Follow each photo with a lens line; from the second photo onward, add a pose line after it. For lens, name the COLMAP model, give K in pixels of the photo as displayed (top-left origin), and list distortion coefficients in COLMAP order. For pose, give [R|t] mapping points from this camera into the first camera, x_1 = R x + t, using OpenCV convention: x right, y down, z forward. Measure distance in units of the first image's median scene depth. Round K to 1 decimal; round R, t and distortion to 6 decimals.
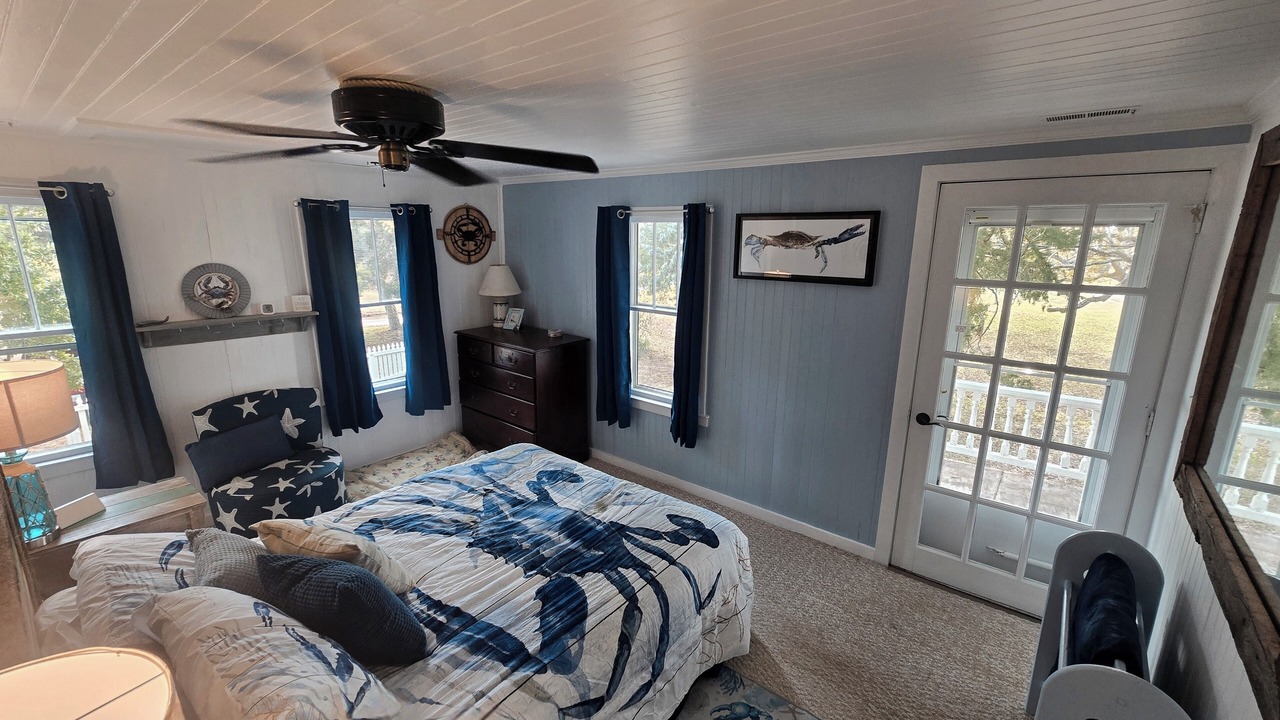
lens RADIAL K [[542.3, 0, 639.3], [0, 542.3, 360.2], [0, 0, 1]] dist [0.000787, 0.000046]
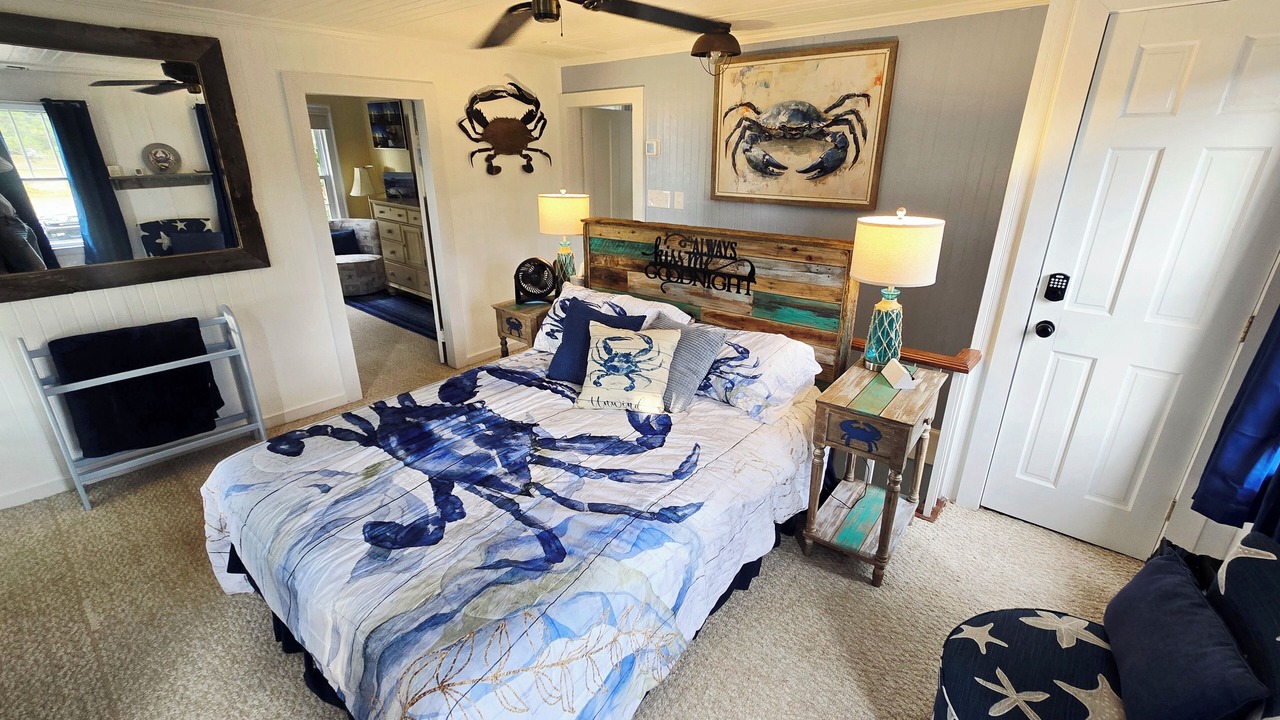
lens RADIAL K [[542.3, 0, 641.1], [0, 542.3, 356.6], [0, 0, 1]] dist [0.000787, 0.000046]
pose [[-0.999916, -0.012640, -0.002785, -0.450632], [-0.012019, 0.827015, 0.562051, -0.290923], [-0.004801, 0.562037, -0.827098, 1.576543]]
